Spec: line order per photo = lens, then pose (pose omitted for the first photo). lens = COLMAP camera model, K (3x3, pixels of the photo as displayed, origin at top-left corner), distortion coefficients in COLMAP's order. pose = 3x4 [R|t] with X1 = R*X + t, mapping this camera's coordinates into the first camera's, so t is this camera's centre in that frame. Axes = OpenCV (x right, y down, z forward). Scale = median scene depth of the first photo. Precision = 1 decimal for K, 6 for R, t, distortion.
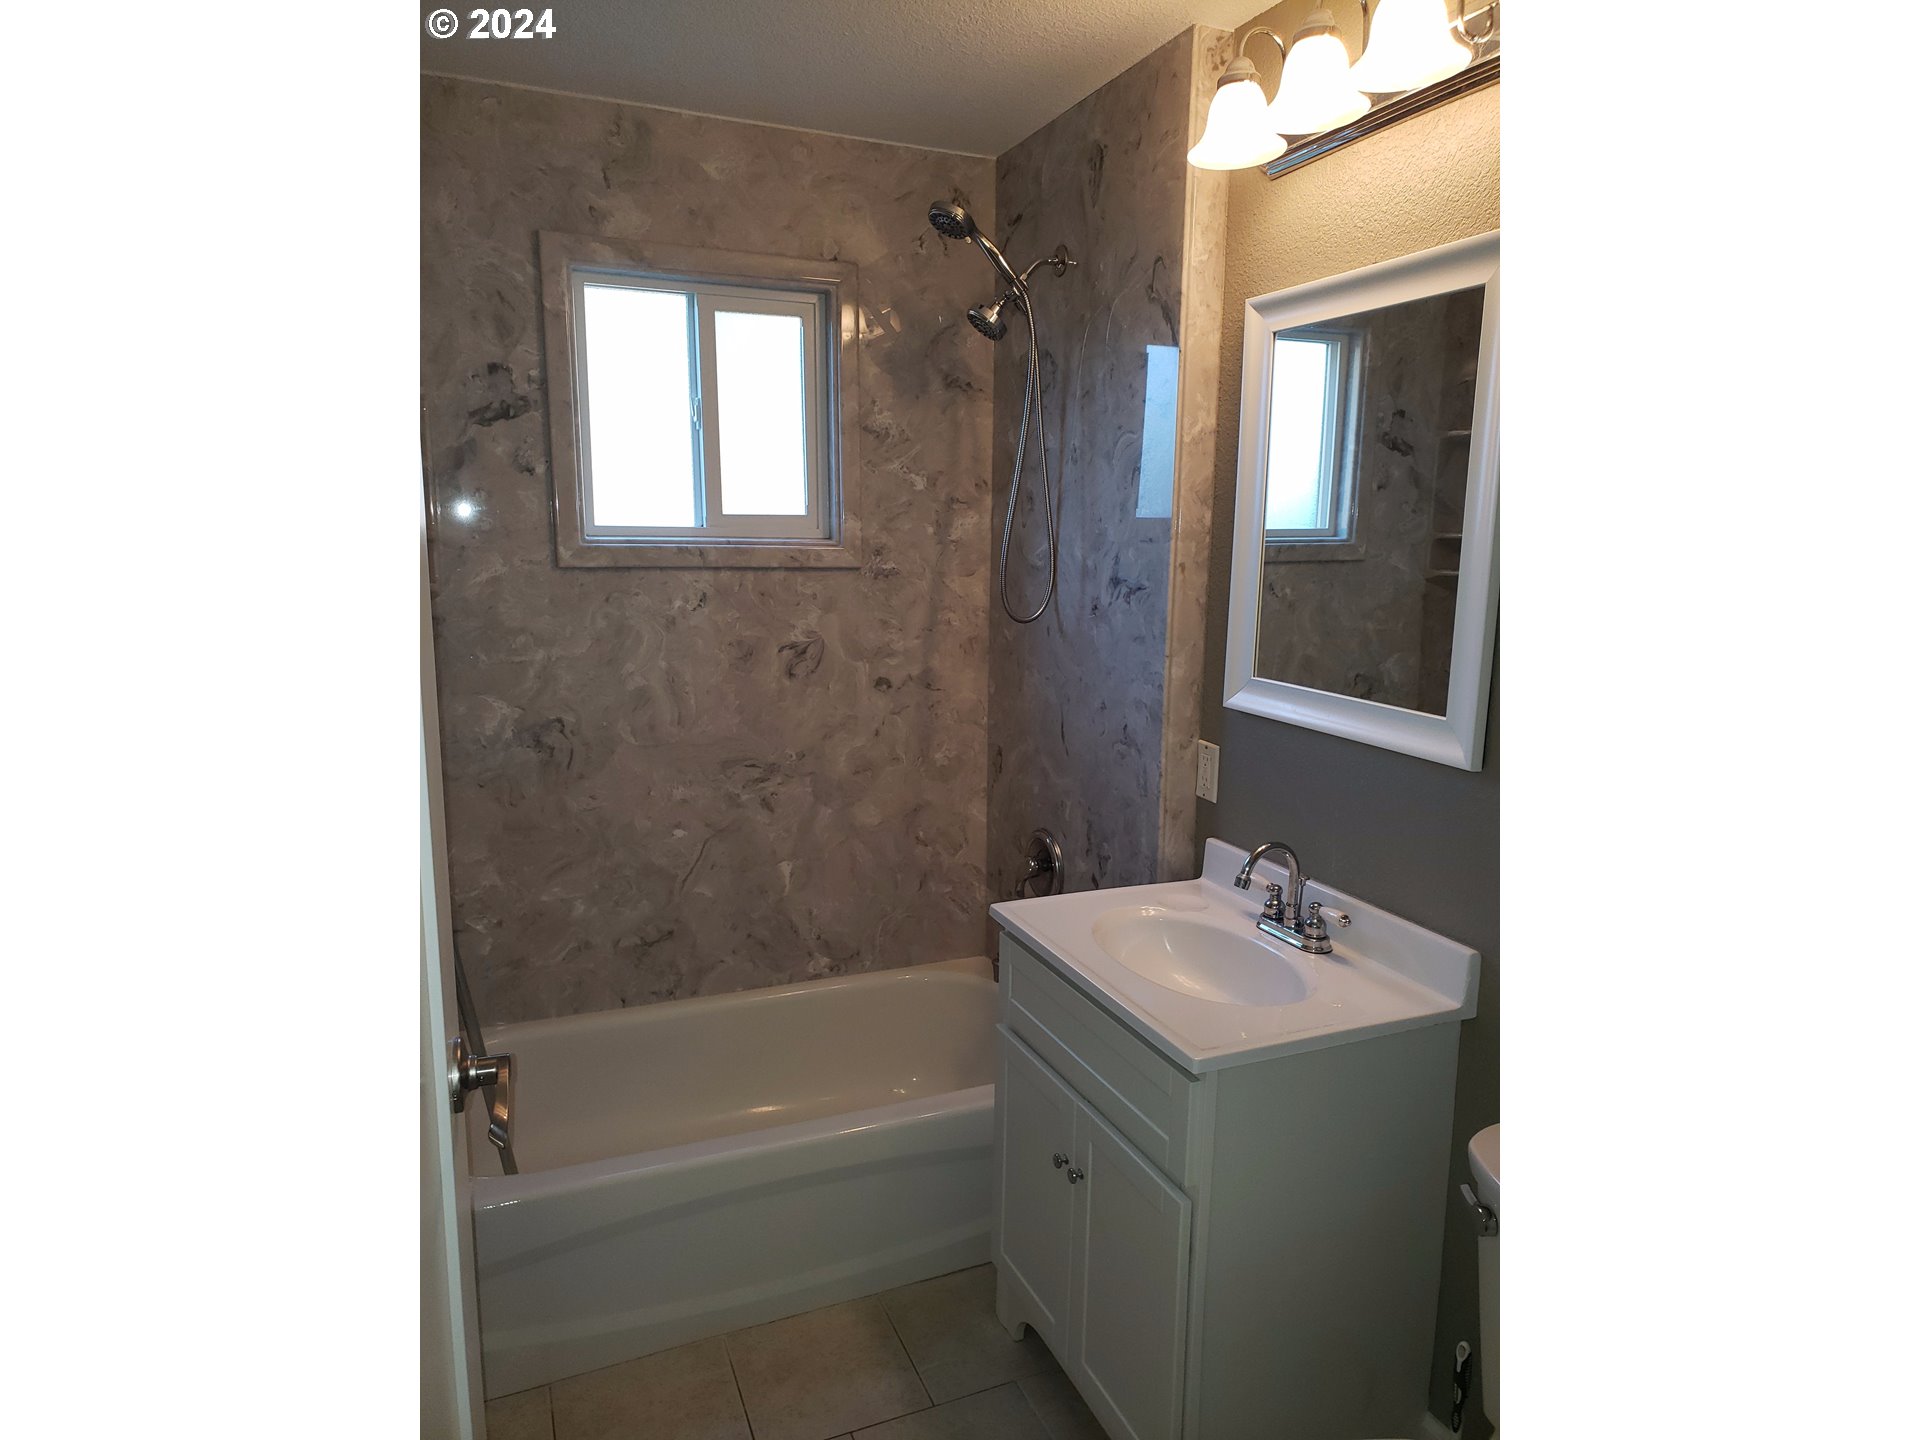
lens RADIAL K [[1132.3, 0, 947.3], [0, 1132.3, 725.8], [0, 0, 1]] dist [0.070993, -0.009236]
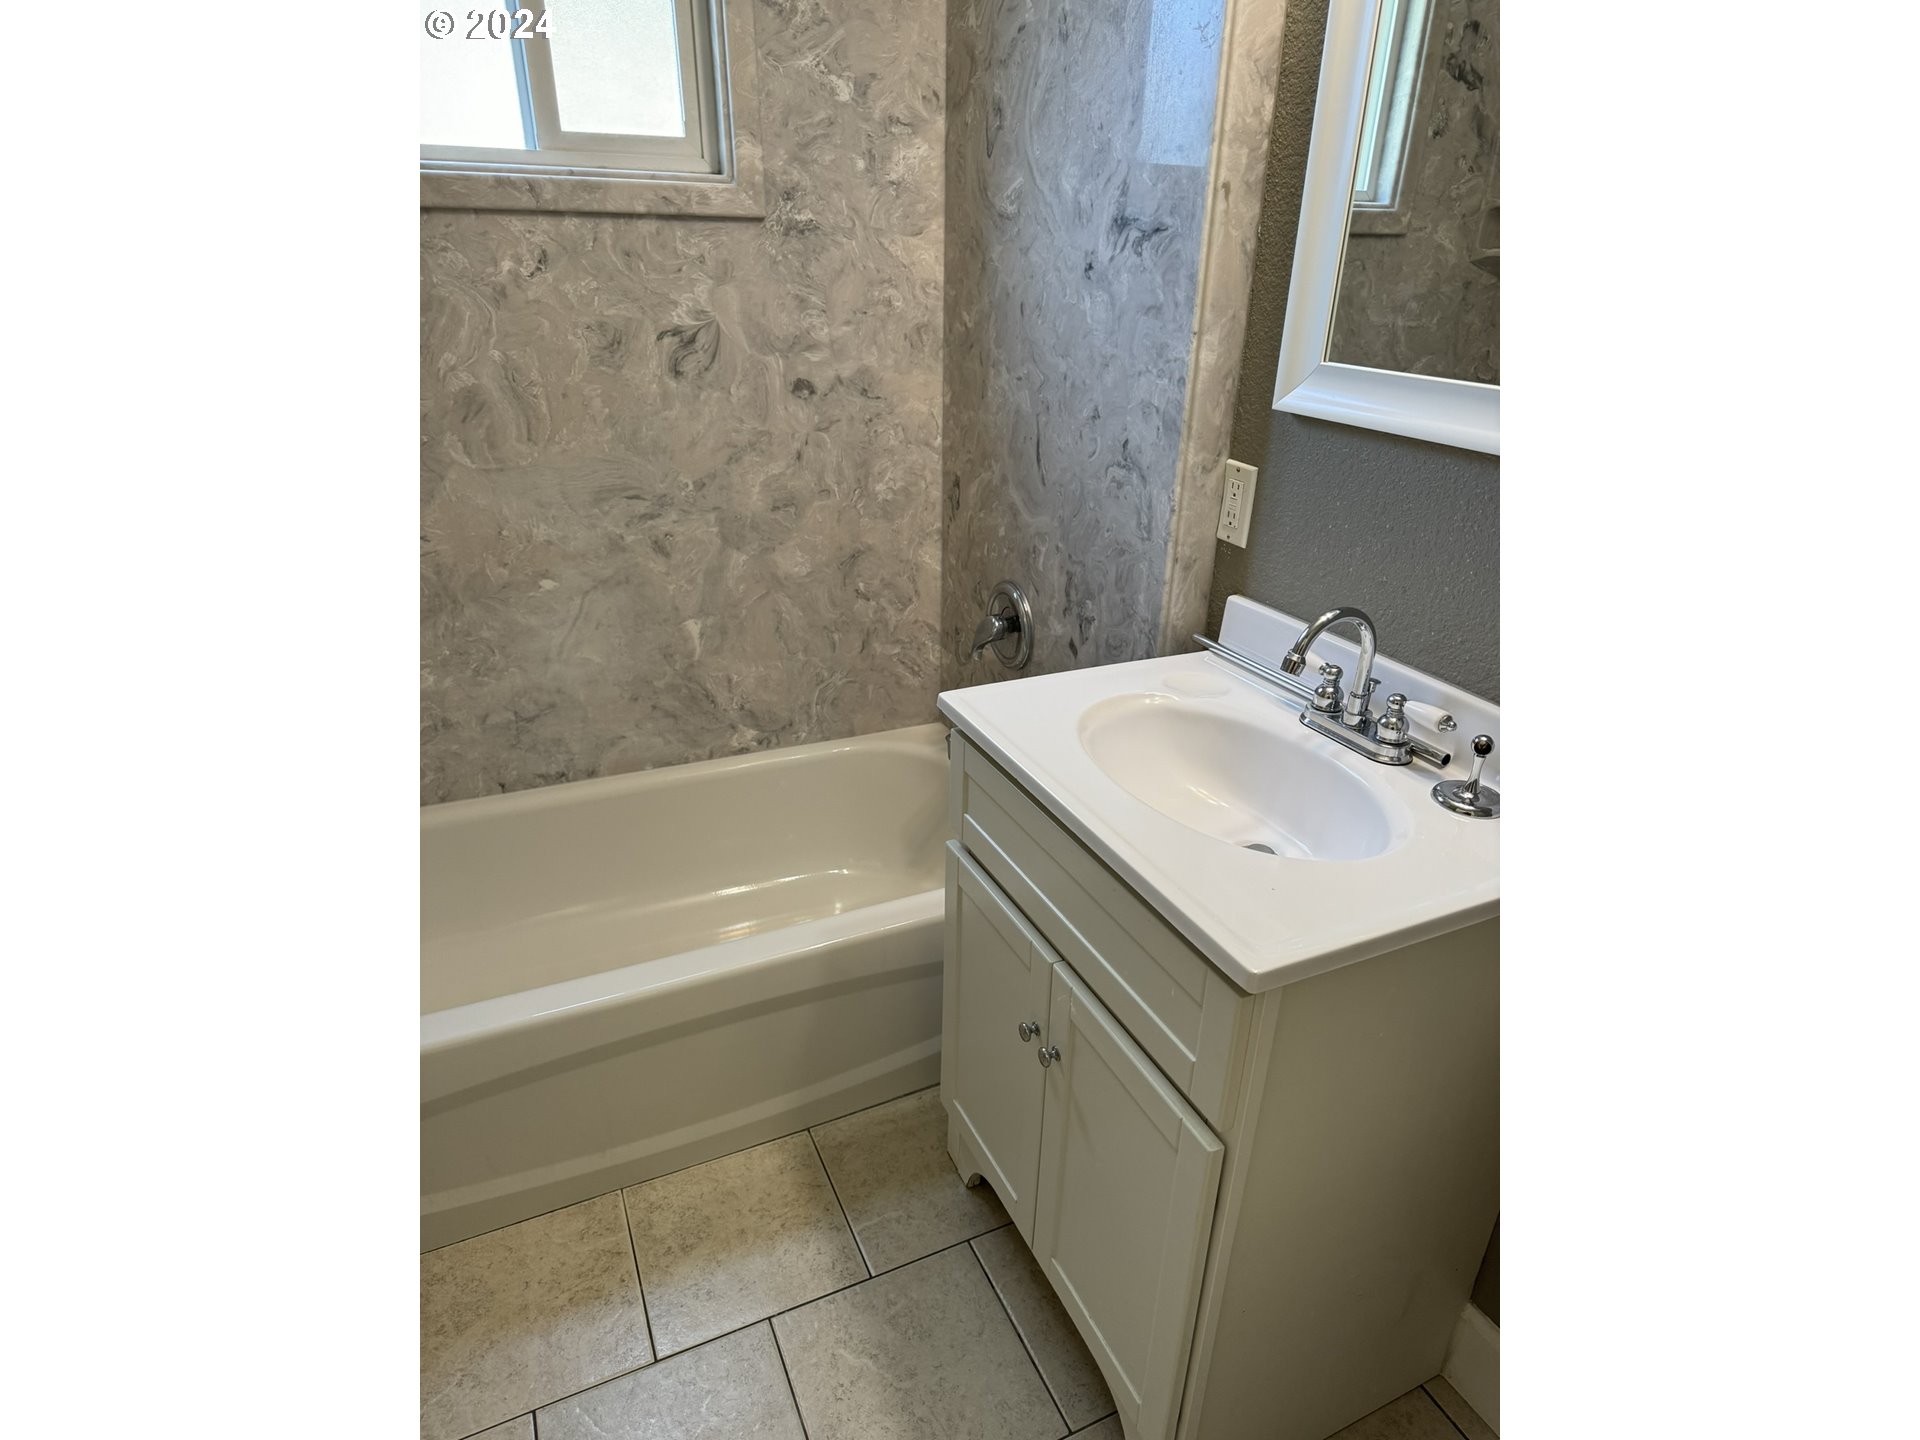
lens RADIAL K [[1019.6, 0, 954.8], [0, 1019.6, 731.4], [0, 0, 1]] dist [0.041154, -0.030224]
pose [[0.999268, -0.010067, 0.036904, 0.019212], [0.000256, 0.966489, 0.256708, 0.010323], [-0.038252, -0.256510, 0.965784, 0.291466]]
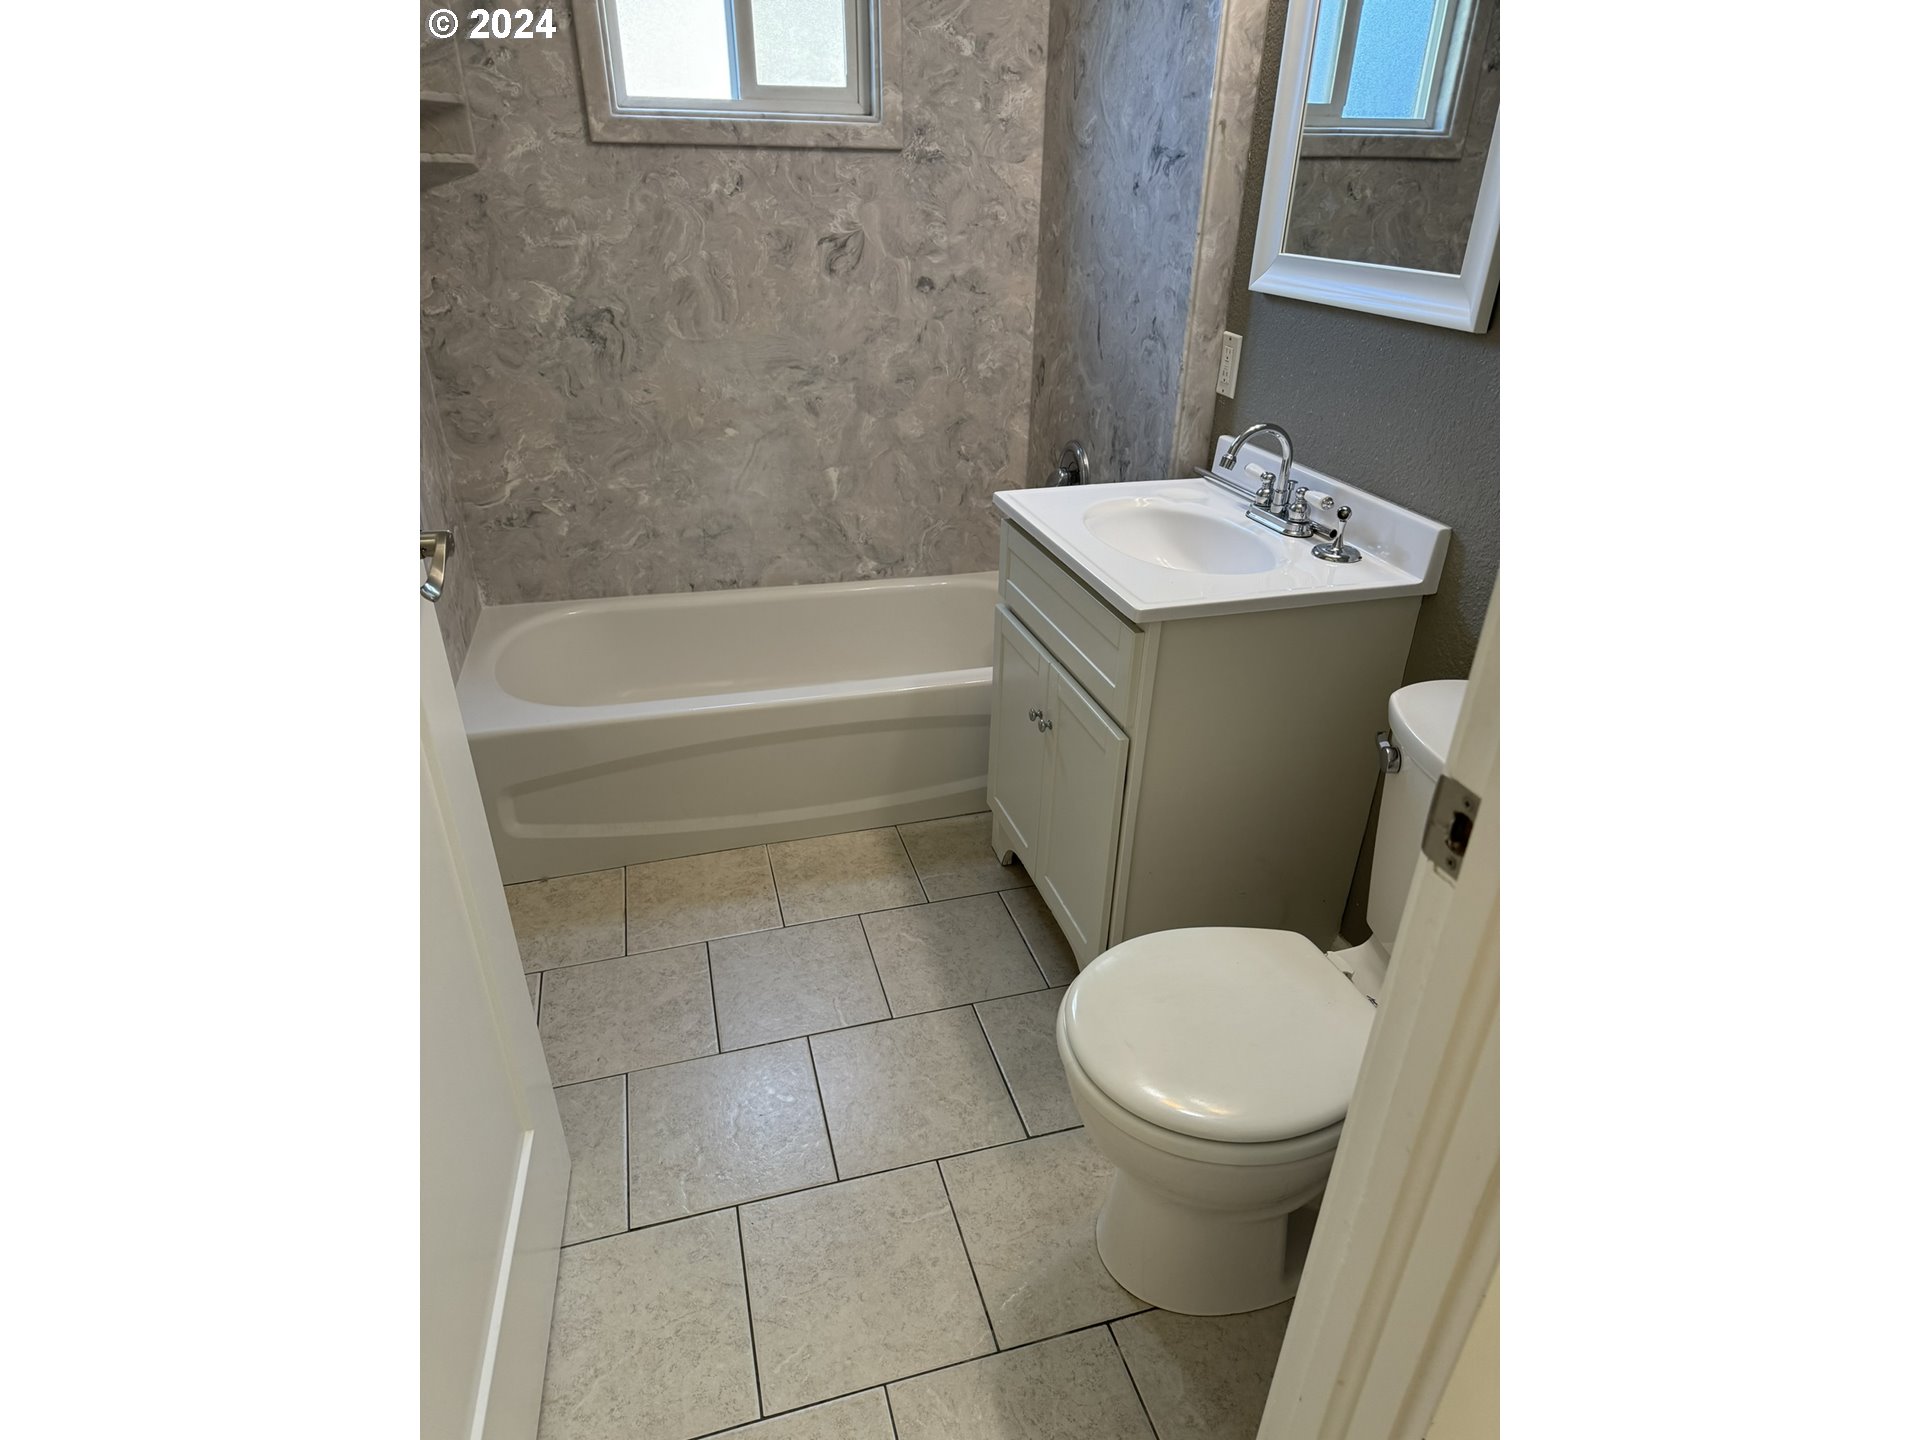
lens RADIAL K [[1019.6, 0, 951.4], [0, 1019.6, 735.2], [0, 0, 1]] dist [0.041154, -0.030224]
pose [[0.994099, 0.054018, -0.094065, 0.079335], [-0.022081, 0.949800, 0.312076, 0.062789], [0.106201, -0.308158, 0.945389, 0.028919]]
